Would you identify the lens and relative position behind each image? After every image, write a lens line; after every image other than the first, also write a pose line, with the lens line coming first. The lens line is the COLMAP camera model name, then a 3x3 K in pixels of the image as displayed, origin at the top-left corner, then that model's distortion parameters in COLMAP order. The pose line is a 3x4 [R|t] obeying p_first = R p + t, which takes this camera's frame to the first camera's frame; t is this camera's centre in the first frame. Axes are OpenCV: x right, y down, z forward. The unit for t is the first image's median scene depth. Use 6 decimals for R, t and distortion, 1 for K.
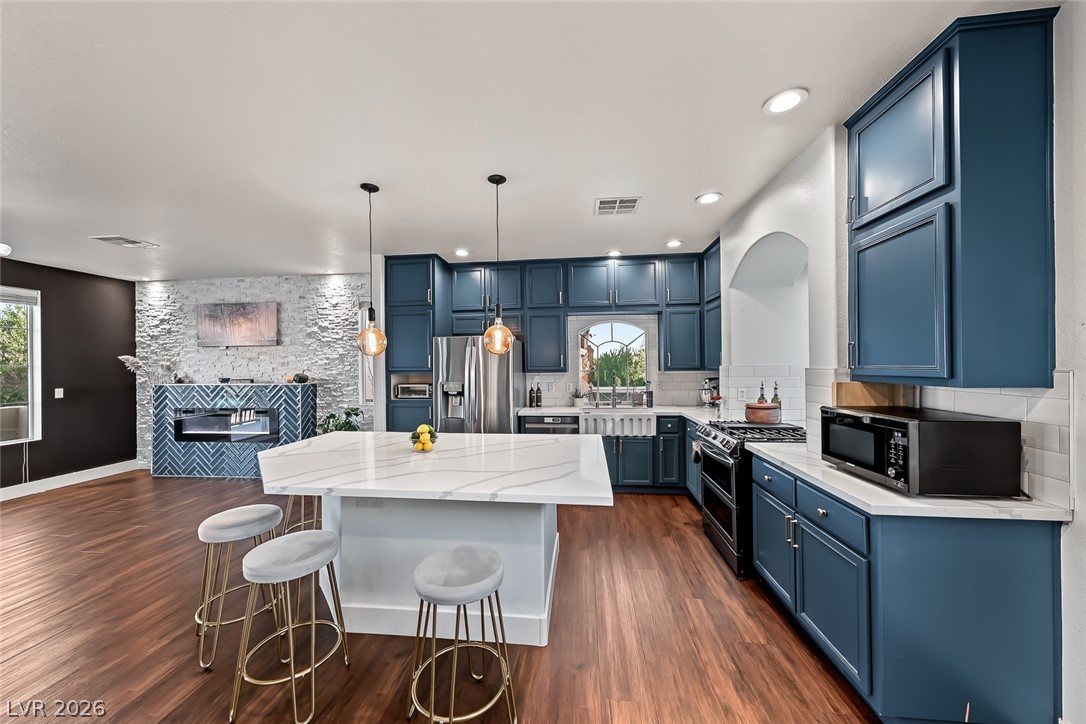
lens RADIAL K [[382.4, 0, 540.1], [0, 382.4, 364.9], [0, 0, 1]] dist [0.009774, -0.002295]
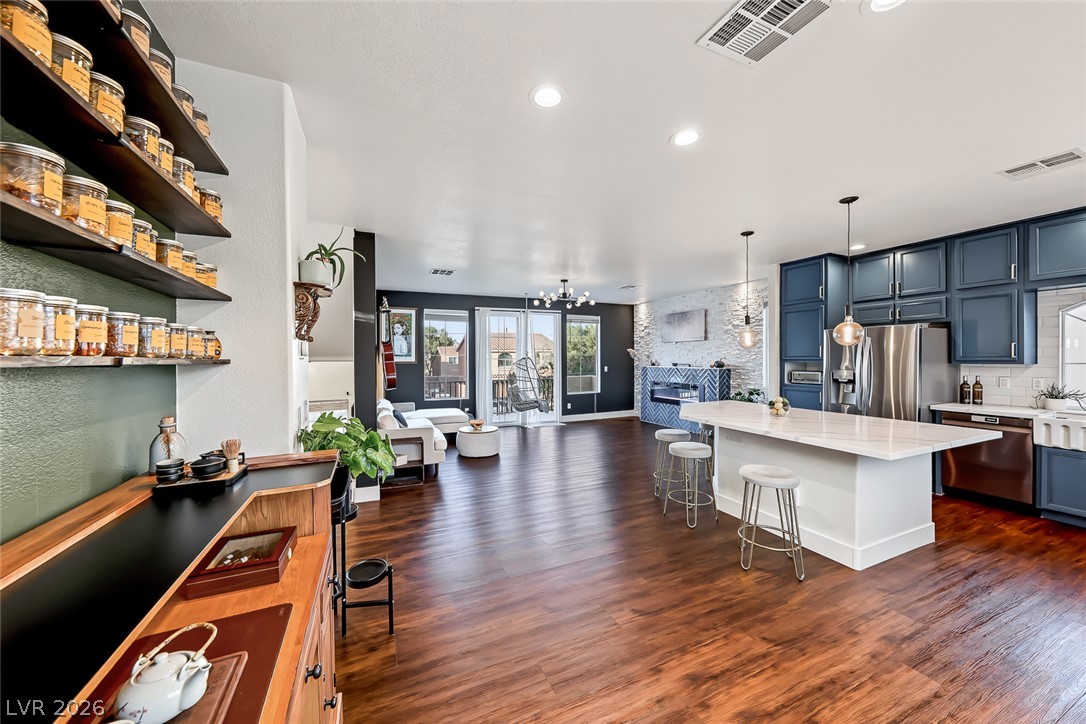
lens RADIAL K [[382.4, 0, 542.4], [0, 382.4, 360.1], [0, 0, 1]] dist [0.009774, -0.002295]
pose [[0.504522, 0.012760, -0.863304, 0.244385], [0.001293, 0.999879, 0.015534, -0.001468], [0.863398, -0.008953, 0.504445, -0.236678]]
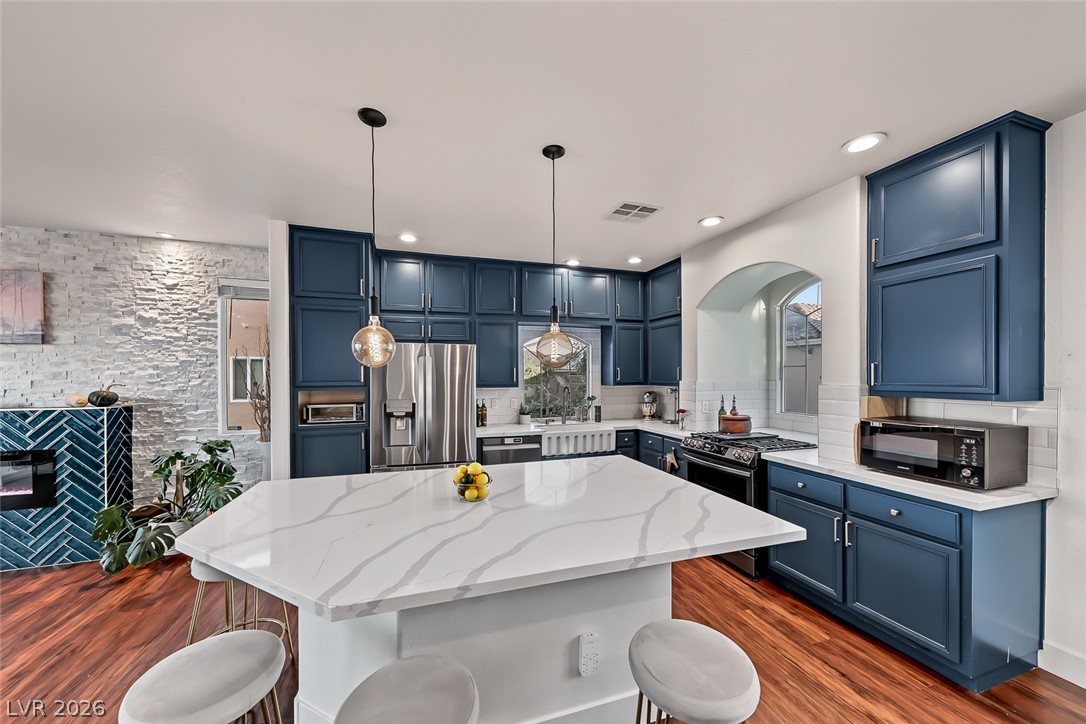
lens RADIAL K [[382.4, 0, 536.2], [0, 382.4, 377.3], [0, 0, 1]] dist [0.009774, -0.002295]
pose [[0.910600, 0.005464, 0.413254, -0.260854], [-0.006038, 0.999982, 0.000083, -0.003660], [-0.413246, -0.002571, 0.910616, 0.148566]]
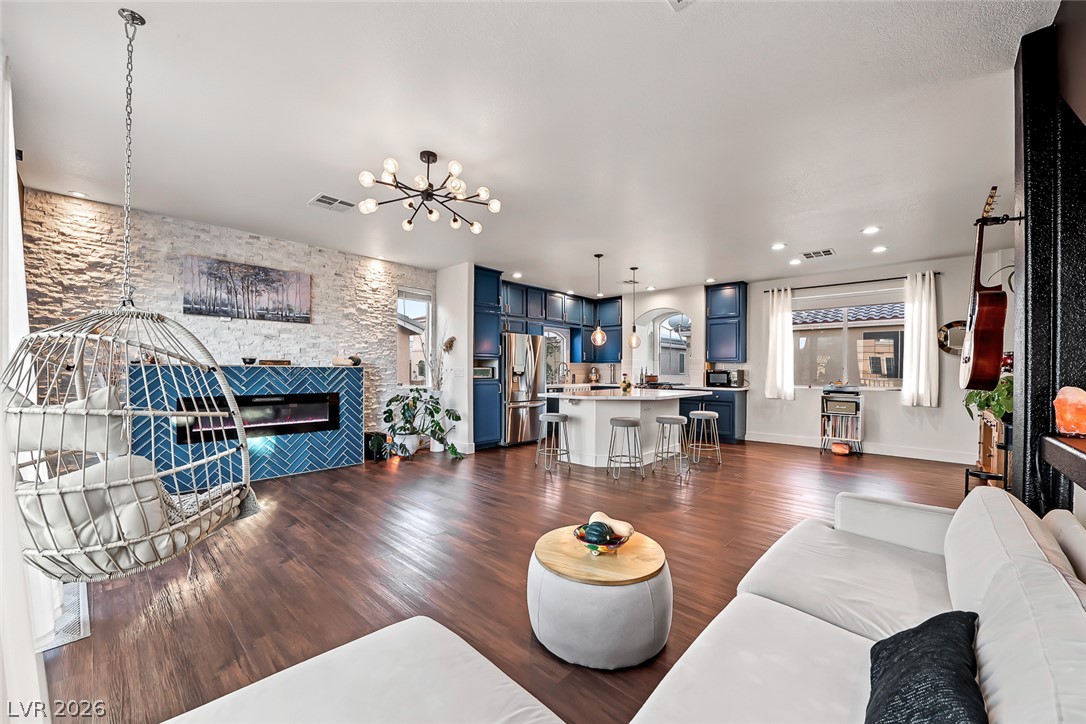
lens RADIAL K [[417.6, 0, 539.8], [0, 417.6, 367.5], [0, 0, 1]] dist [-0.009072, -0.000127]
pose [[0.589520, 0.018055, 0.807552, -1.282065], [-0.011215, 0.999837, -0.014167, 0.064957], [-0.807676, -0.000705, 0.589626, 0.009628]]
